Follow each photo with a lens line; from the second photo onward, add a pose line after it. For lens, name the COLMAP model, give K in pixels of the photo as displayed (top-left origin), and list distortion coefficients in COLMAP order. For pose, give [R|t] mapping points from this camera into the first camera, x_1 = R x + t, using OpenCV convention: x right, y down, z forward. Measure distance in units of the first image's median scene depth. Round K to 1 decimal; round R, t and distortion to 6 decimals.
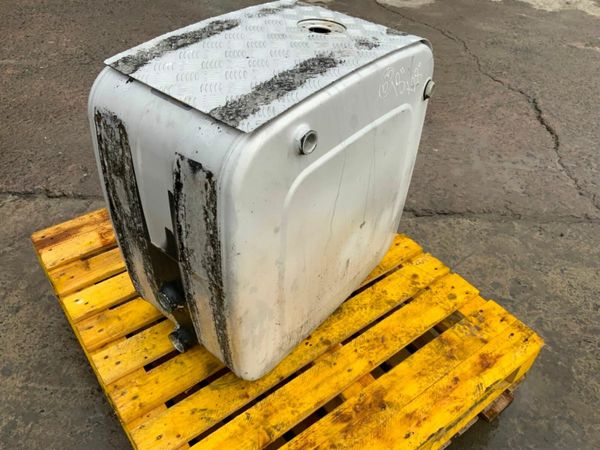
lens RADIAL K [[497.5, 0, 301.5], [0, 497.5, 223.0], [0, 0, 1]] dist [0.063311, -0.110272]
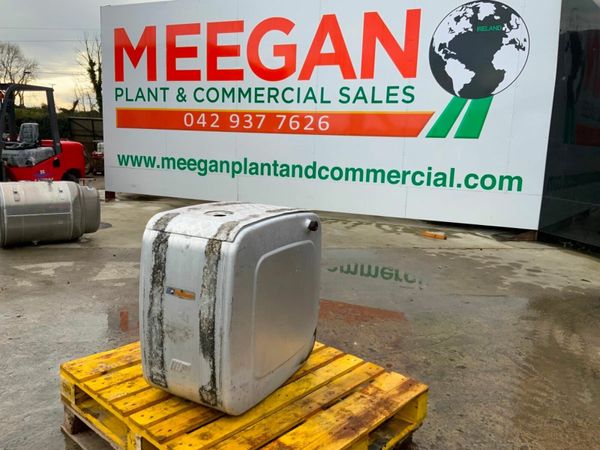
lens RADIAL K [[497.5, 0, 301.2], [0, 497.5, 224.5], [0, 0, 1]] dist [0.063311, -0.110272]
pose [[-0.976745, -0.049151, -0.208696, 0.110918], [-0.191254, 0.639697, 0.744452, -1.585290], [0.096912, 0.767054, -0.634221, 2.013183]]
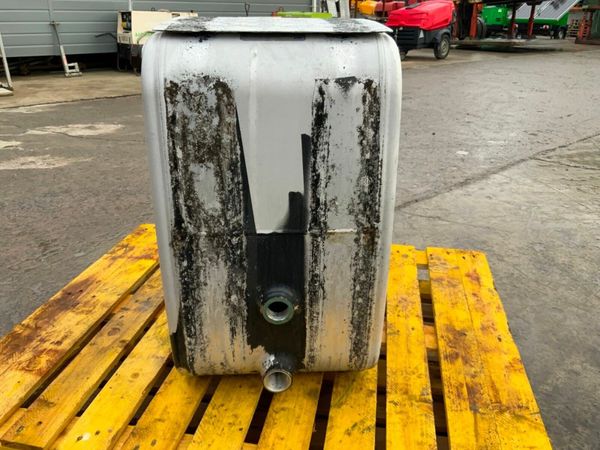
lens RADIAL K [[497.5, 0, 299.4], [0, 497.5, 225.3], [0, 0, 1]] dist [0.063311, -0.110272]
pose [[0.733994, -0.295852, 0.611330, -0.664575], [0.454931, 0.882524, -0.119118, 0.139794], [-0.504272, 0.365545, 0.782360, 0.282614]]
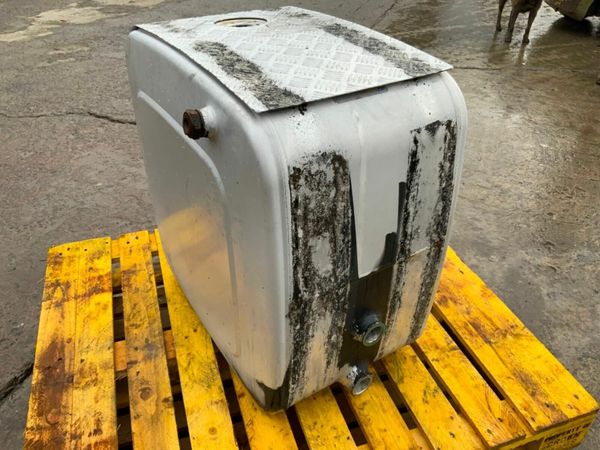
lens RADIAL K [[497.5, 0, 296.2], [0, 497.5, 223.3], [0, 0, 1]] dist [0.063311, -0.110272]
pose [[0.323072, -0.567190, 0.757575, -0.827686], [0.616714, 0.733369, 0.286066, -0.304059], [-0.717836, 0.374788, 0.586725, 0.480476]]
